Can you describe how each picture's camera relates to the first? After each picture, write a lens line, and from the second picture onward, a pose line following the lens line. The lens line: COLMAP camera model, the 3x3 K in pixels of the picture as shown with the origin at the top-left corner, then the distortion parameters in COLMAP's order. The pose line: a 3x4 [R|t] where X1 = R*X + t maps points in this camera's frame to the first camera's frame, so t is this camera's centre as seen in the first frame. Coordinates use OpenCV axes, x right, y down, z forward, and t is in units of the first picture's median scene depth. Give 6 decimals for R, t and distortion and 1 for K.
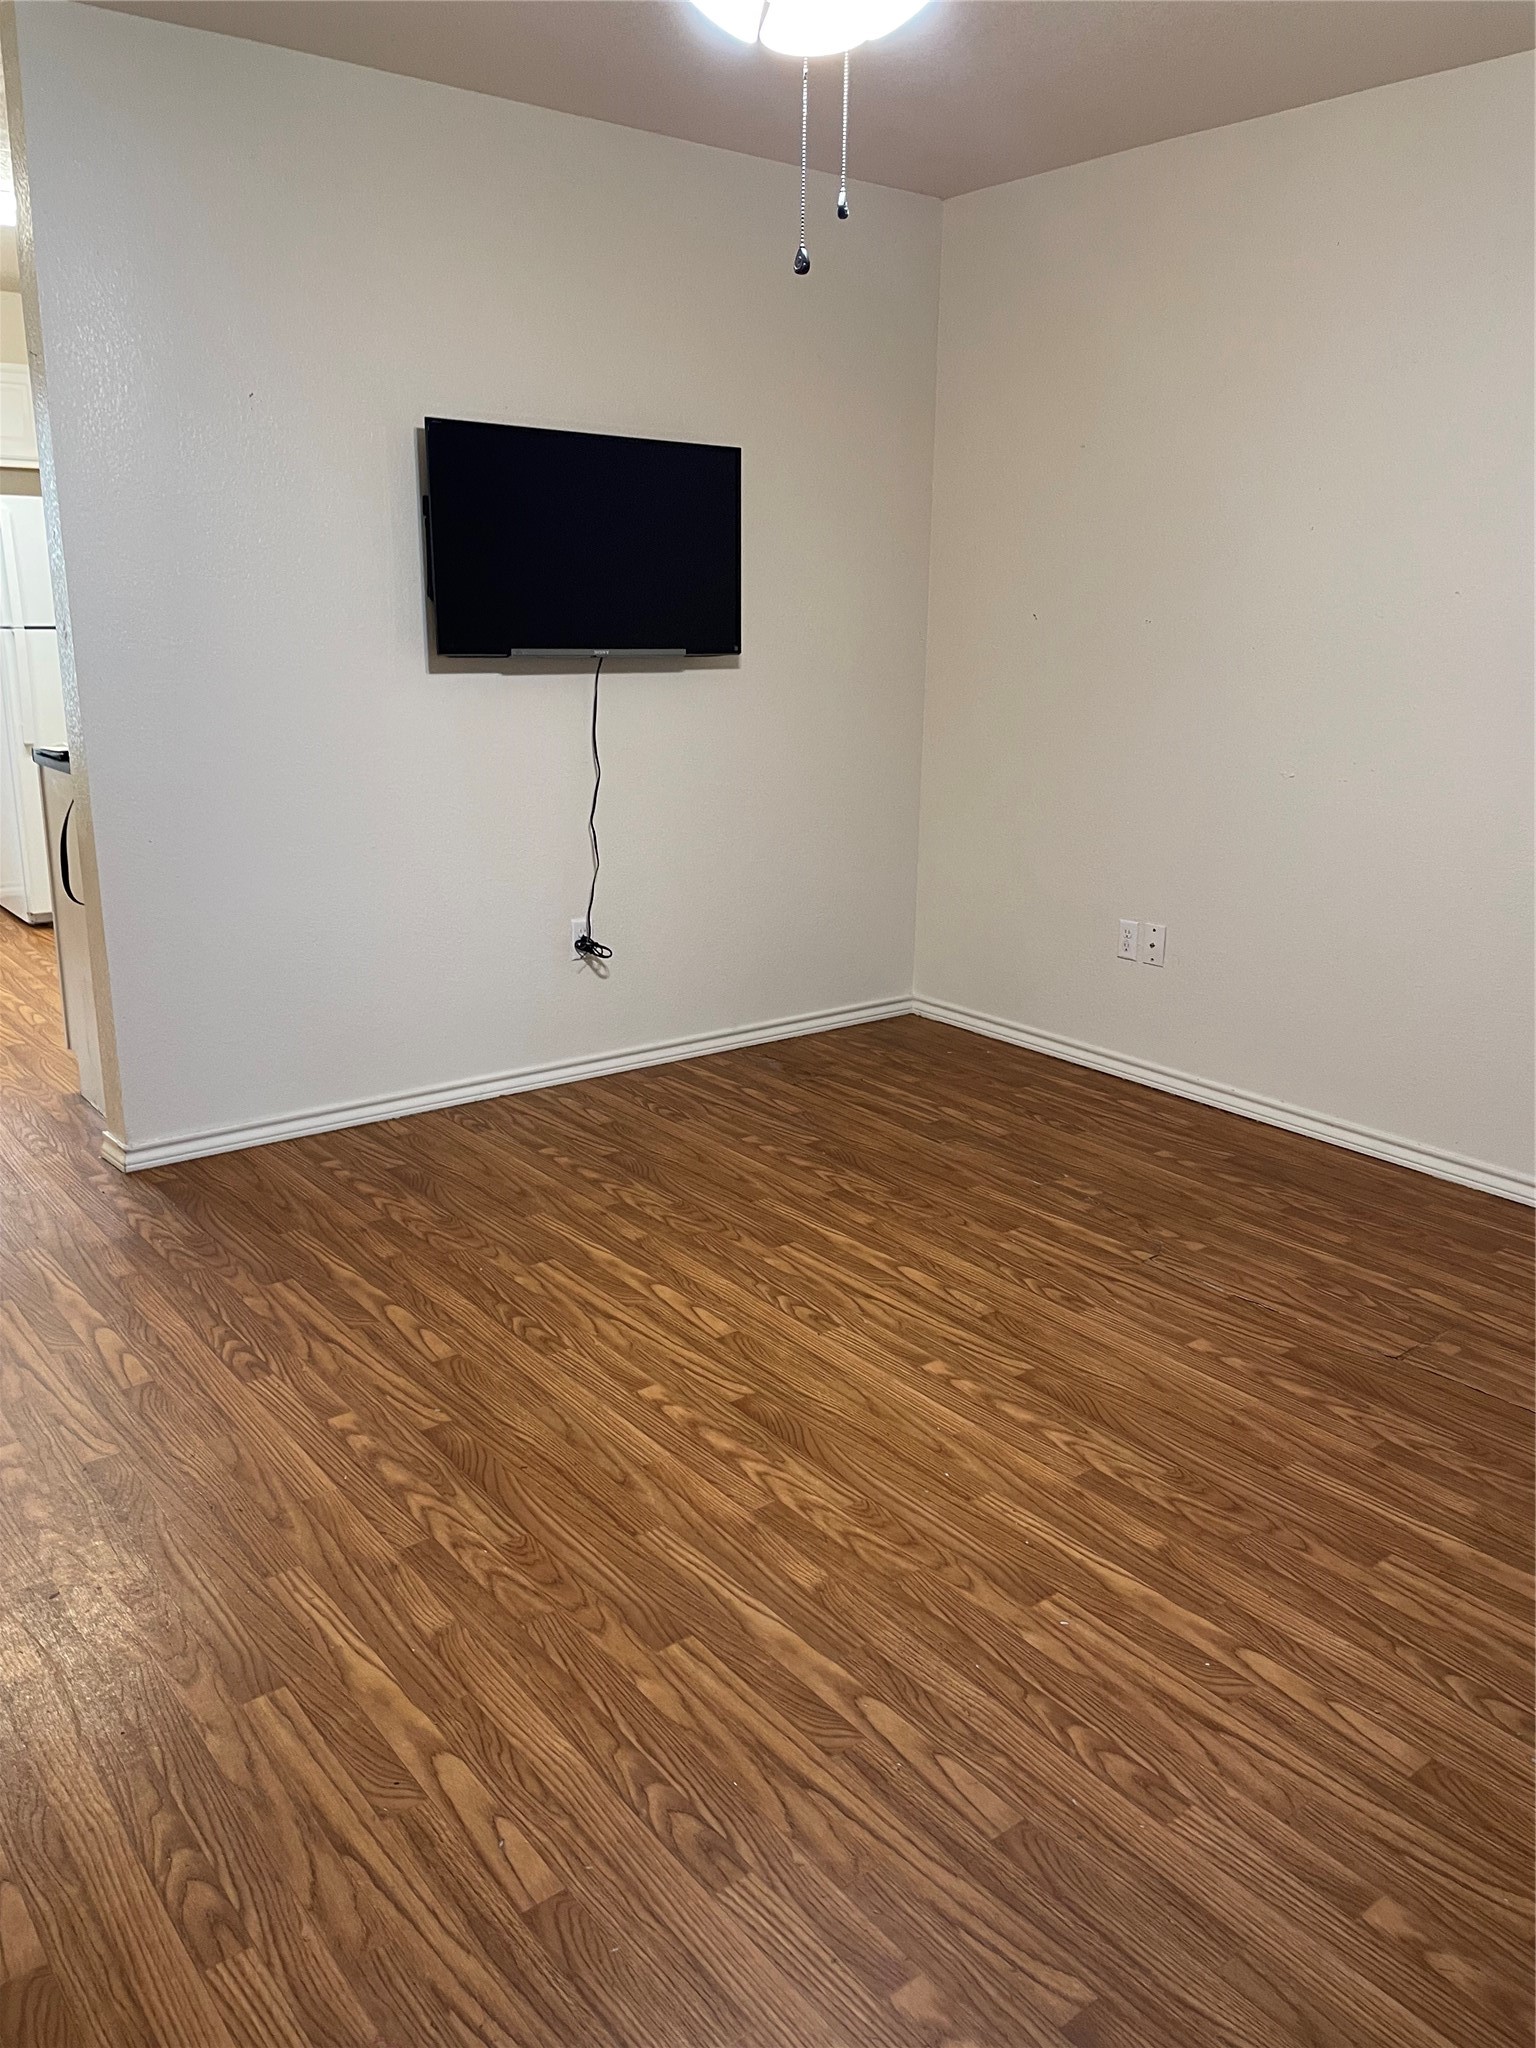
lens RADIAL K [[1536.1, 0, 781.8], [0, 1536.1, 1022.0], [0, 0, 1]] dist [0.072361, -0.102203]
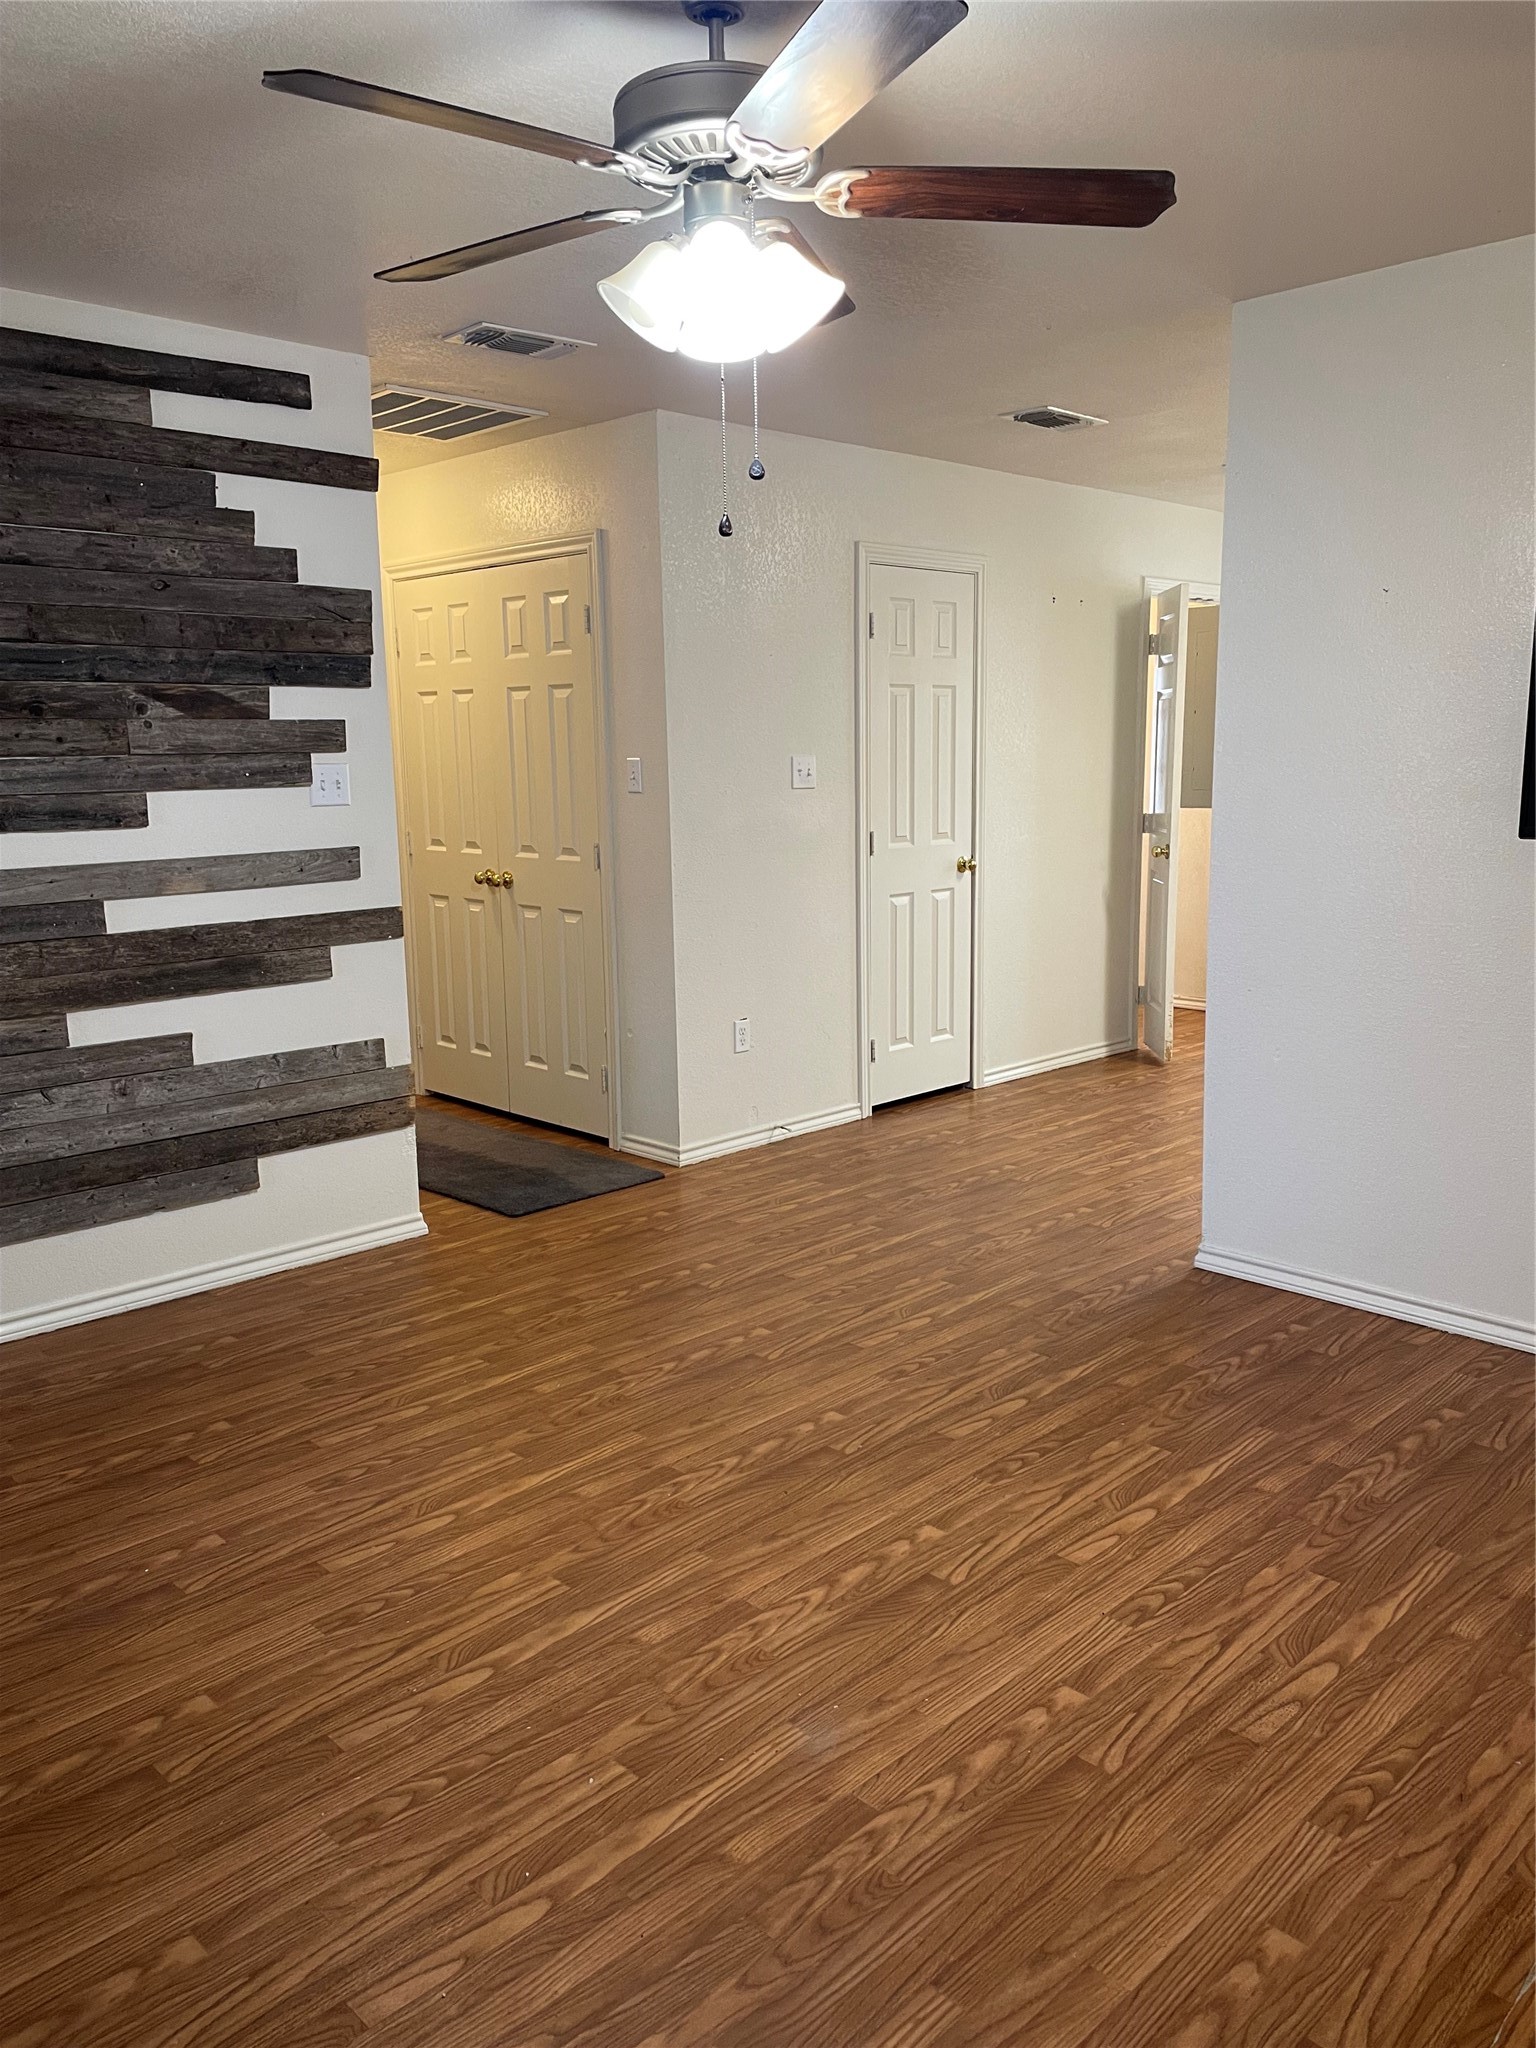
lens RADIAL K [[1507.4, 0, 763.5], [0, 1507.4, 1081.4], [0, 0, 1]] dist [0.083342, -0.122656]
pose [[0.103942, 0.190947, -0.976082, 0.785329], [-0.246419, 0.955743, 0.160727, -0.175634], [0.963573, 0.223819, 0.146395, 0.619329]]
